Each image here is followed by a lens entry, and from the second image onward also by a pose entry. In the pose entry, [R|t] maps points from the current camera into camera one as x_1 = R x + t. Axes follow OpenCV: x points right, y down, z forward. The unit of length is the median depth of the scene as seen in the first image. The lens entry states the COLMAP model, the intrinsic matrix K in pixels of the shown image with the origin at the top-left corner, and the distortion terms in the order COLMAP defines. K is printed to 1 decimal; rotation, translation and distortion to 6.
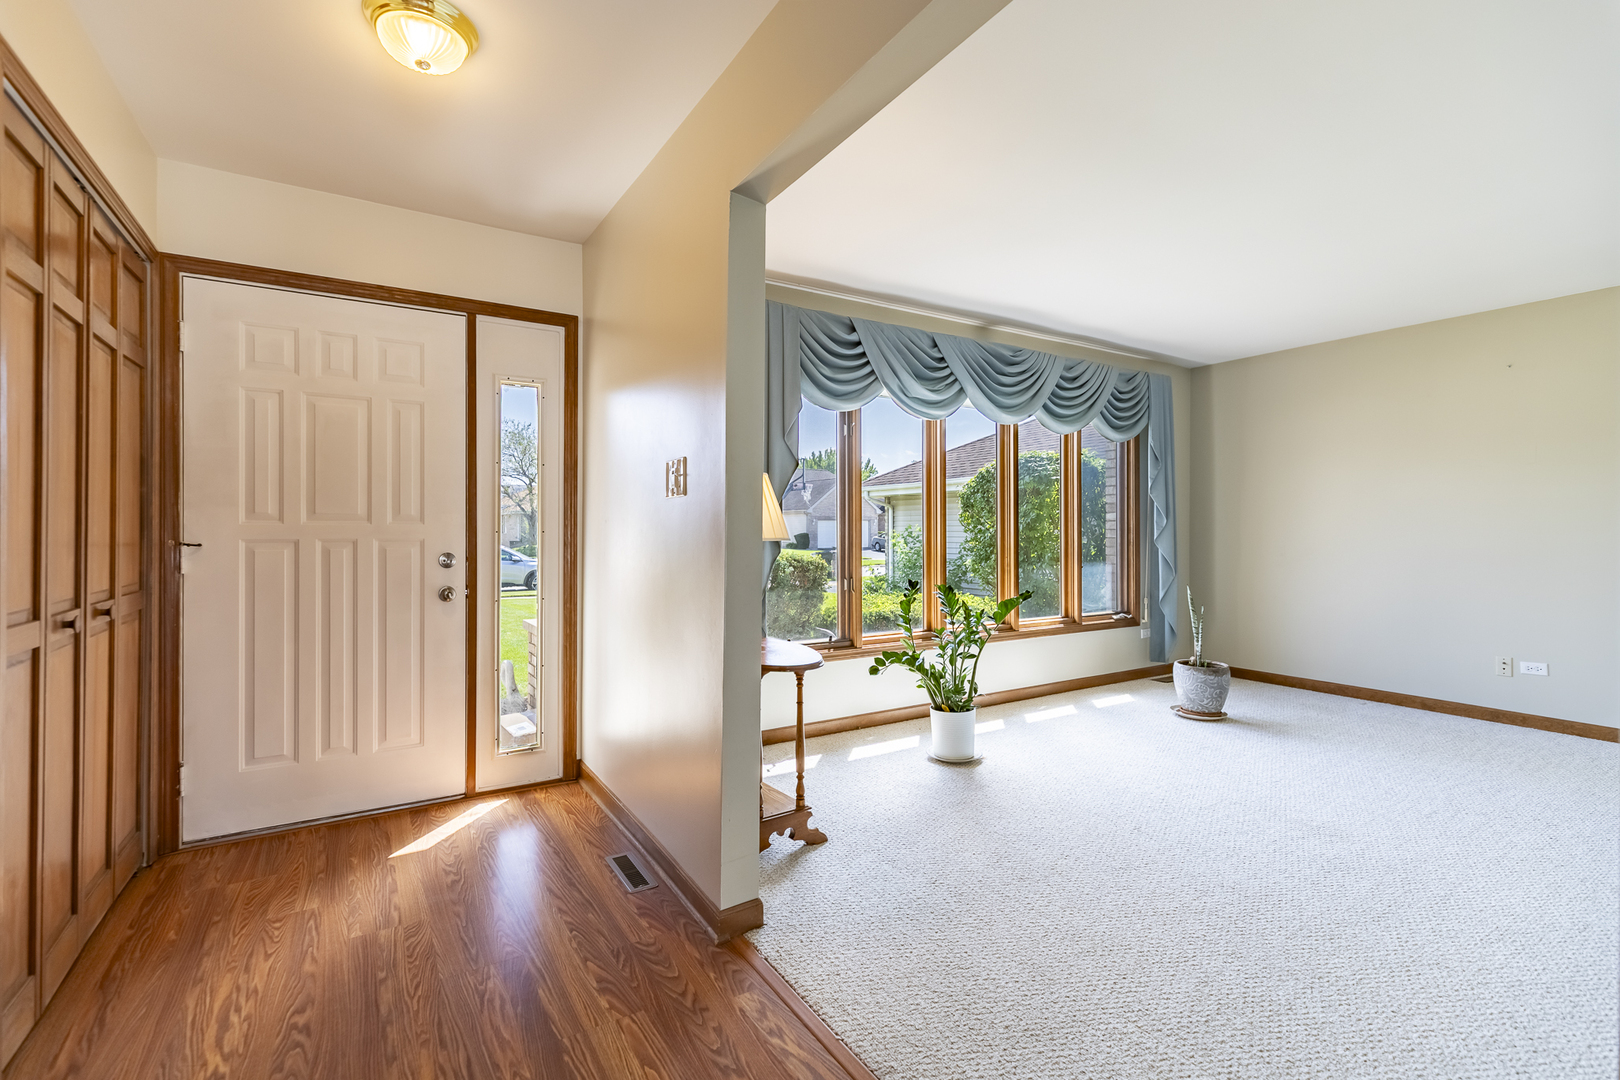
lens RADIAL K [[722.3, 0, 815.9], [0, 722.3, 530.5], [0, 0, 1]] dist [0.000562, 0.000693]
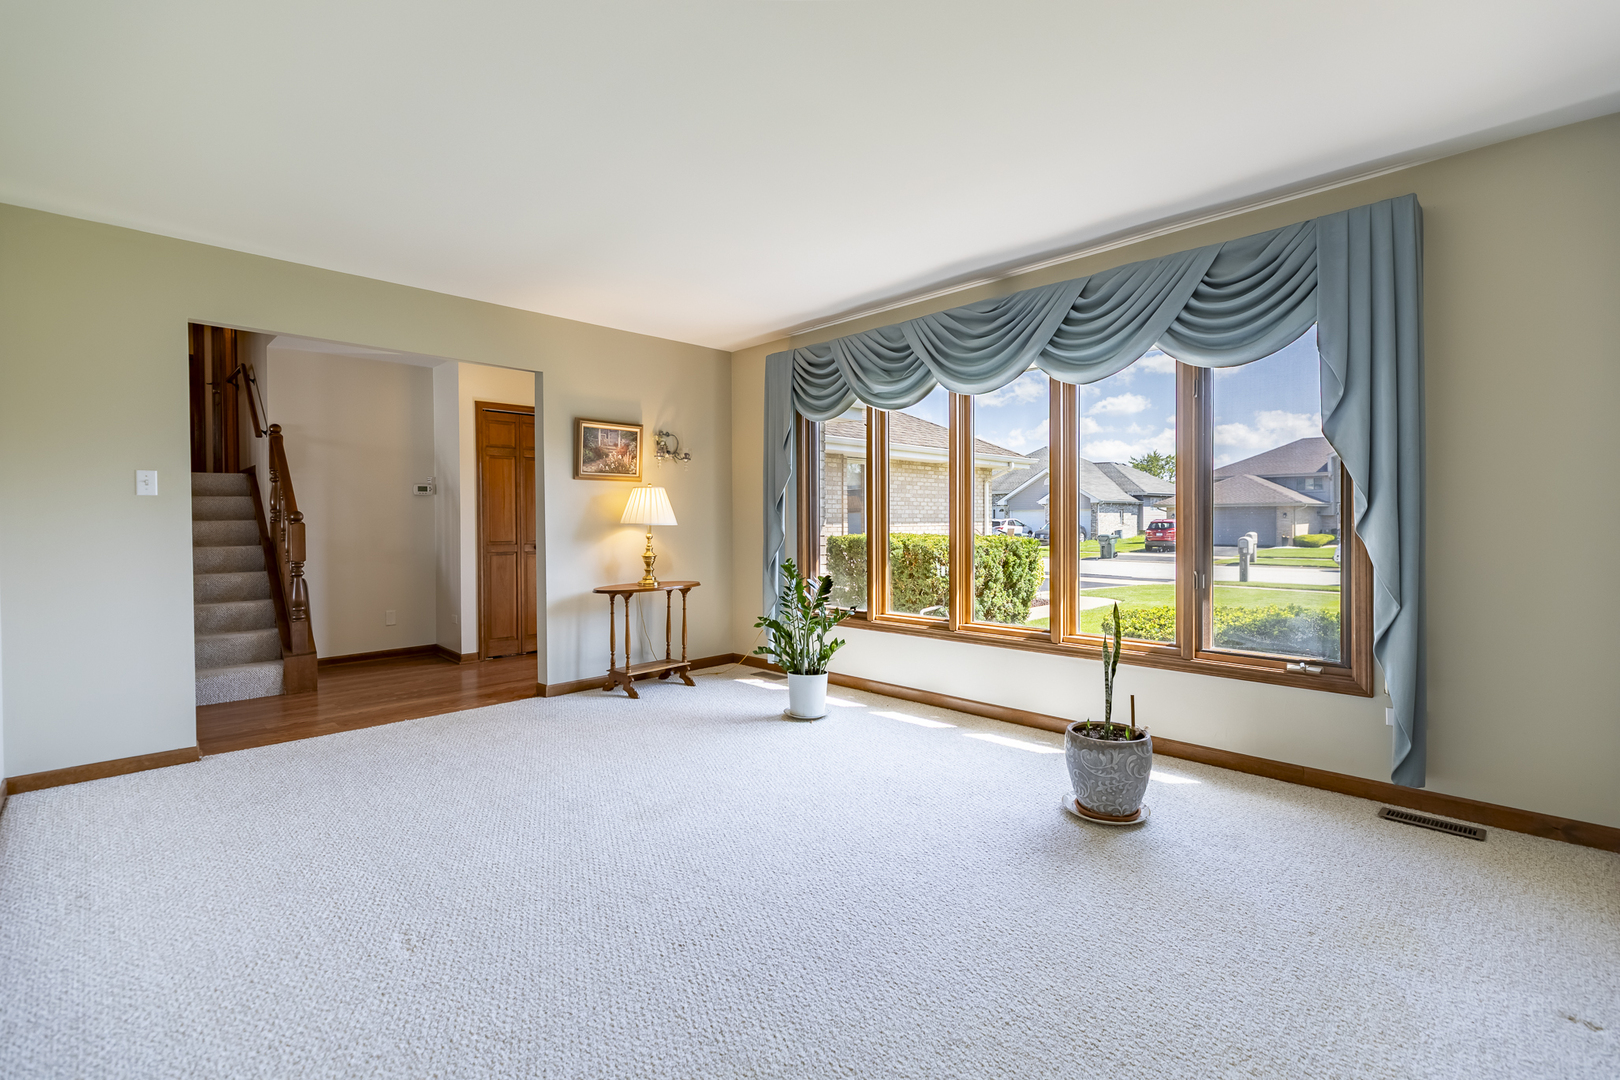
lens RADIAL K [[722.3, 0, 815.9], [0, 722.3, 530.5], [0, 0, 1]] dist [0.000562, 0.000693]
pose [[0.199854, -0.003282, -0.979820, 1.116862], [0.002290, 0.999993, -0.002882, 0.020286], [0.979823, -0.001668, 0.199860, 0.664984]]
